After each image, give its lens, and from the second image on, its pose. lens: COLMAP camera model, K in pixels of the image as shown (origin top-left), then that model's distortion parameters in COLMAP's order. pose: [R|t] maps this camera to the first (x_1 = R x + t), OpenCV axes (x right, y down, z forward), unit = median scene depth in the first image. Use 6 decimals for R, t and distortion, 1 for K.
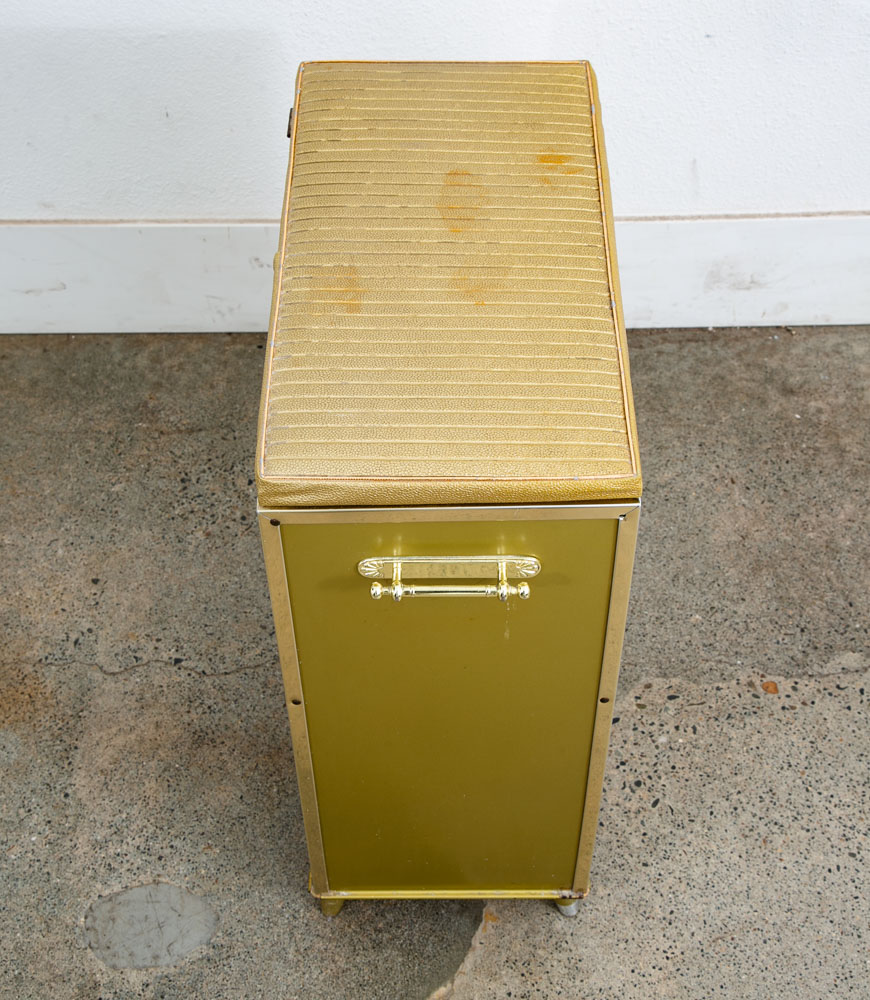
lens RADIAL K [[1538.5, 0, 433.8], [0, 1538.5, 470.2], [0, 0, 1]] dist [0.054843, 0.130978]
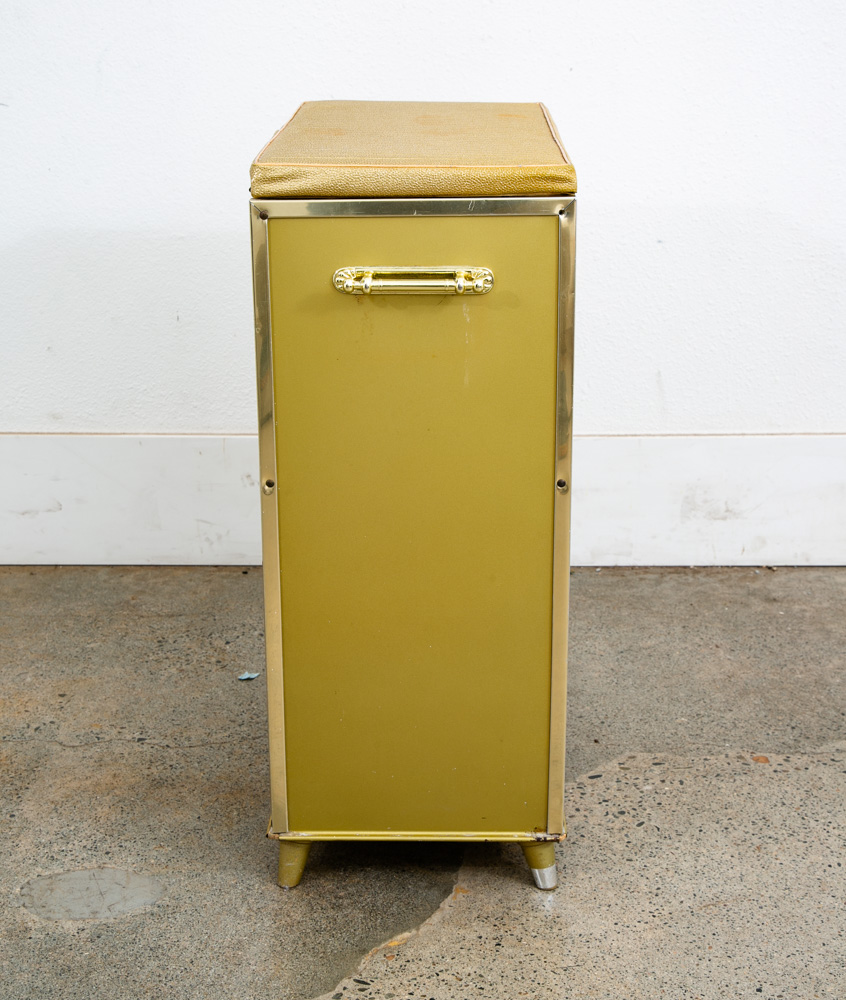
lens RADIAL K [[1756.3, 0, 420.4], [0, 1756.3, 474.6], [0, 0, 1]] dist [0.131089, 0.082597]
pose [[0.999837, 0.008415, -0.016000, 0.024523], [-0.015423, 0.858809, -0.512064, 0.556685], [0.009432, 0.512227, 0.858798, -0.027929]]
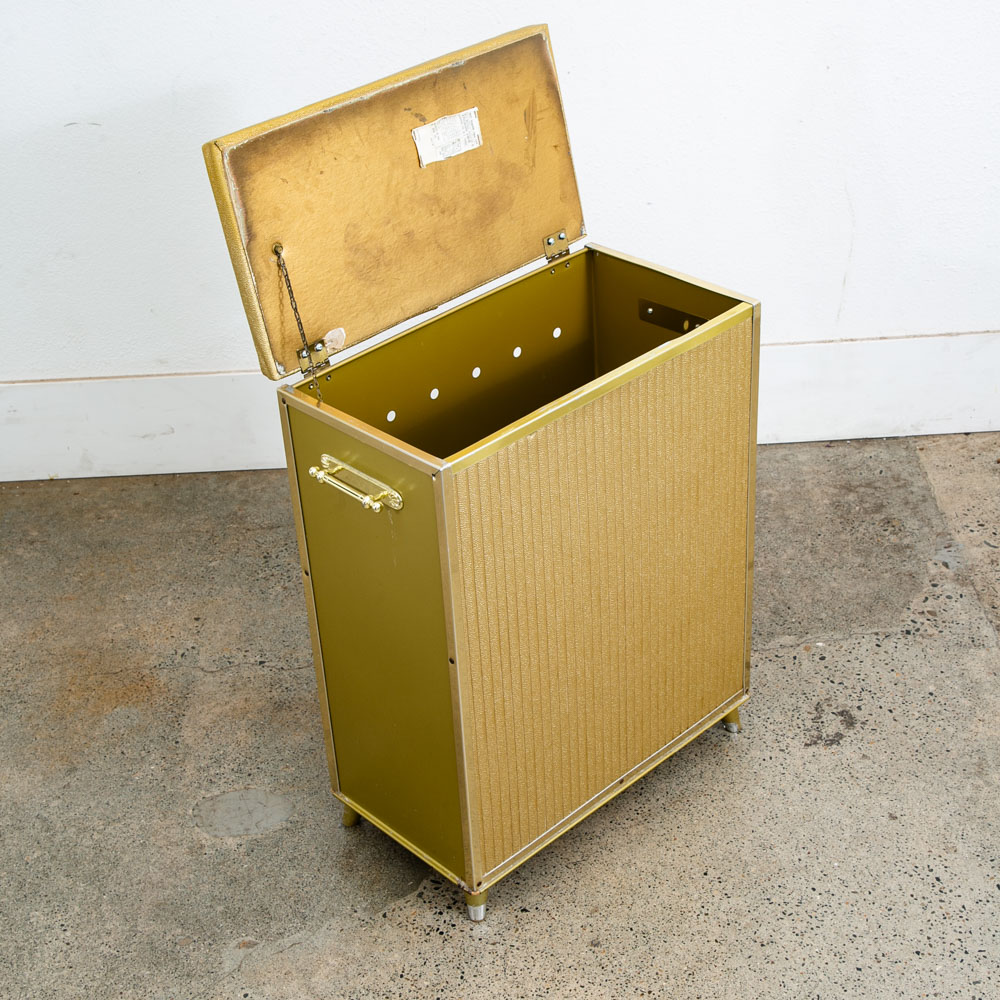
lens RADIAL K [[1724.2, 0, 499.7], [0, 1724.2, 489.0], [0, 0, 1]] dist [0.042624, 0.191030]
pose [[0.999113, -0.040046, -0.013036, 0.057005], [0.034837, 0.959799, -0.278517, 0.401414], [0.023666, 0.277816, 0.960343, -0.421121]]
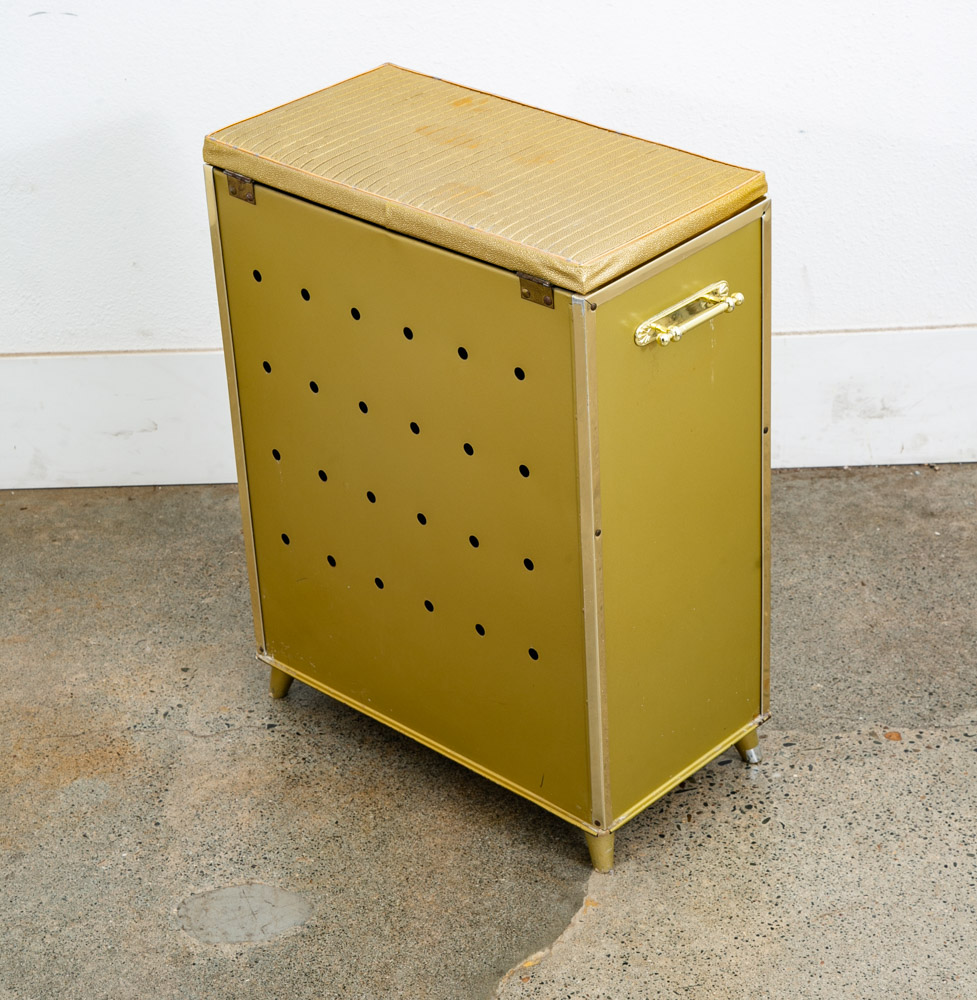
lens RADIAL K [[2536.1, 0, 485.1], [0, 2536.1, 443.4], [0, 0, 1]] dist [0.232403, 0.209631]
pose [[0.998509, -0.019650, -0.050924, 0.052058], [0.001256, 0.940977, -0.338469, 0.507038], [0.054570, 0.337901, 0.939599, -0.552533]]
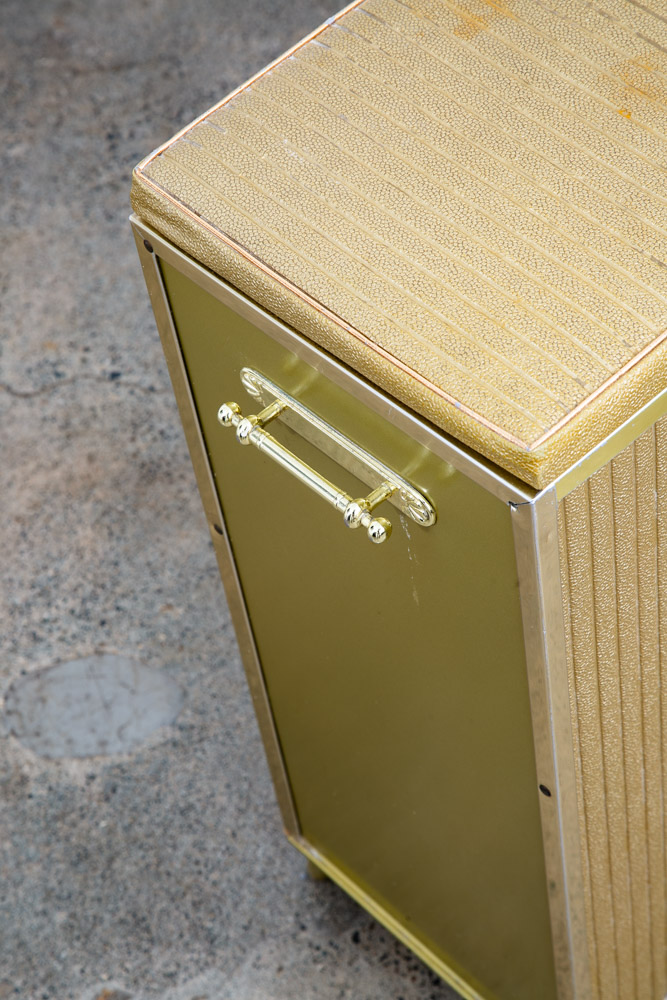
lens RADIAL K [[2410.0, 0, 333.5], [0, 2410.0, 500.0], [0, 0, 1]] dist [0.378031, 0.447375]
pose [[0.994925, -0.043748, -0.090610, 0.033384], [0.050120, 0.996337, 0.069288, 0.111711], [0.087247, -0.073478, 0.993473, -0.104451]]
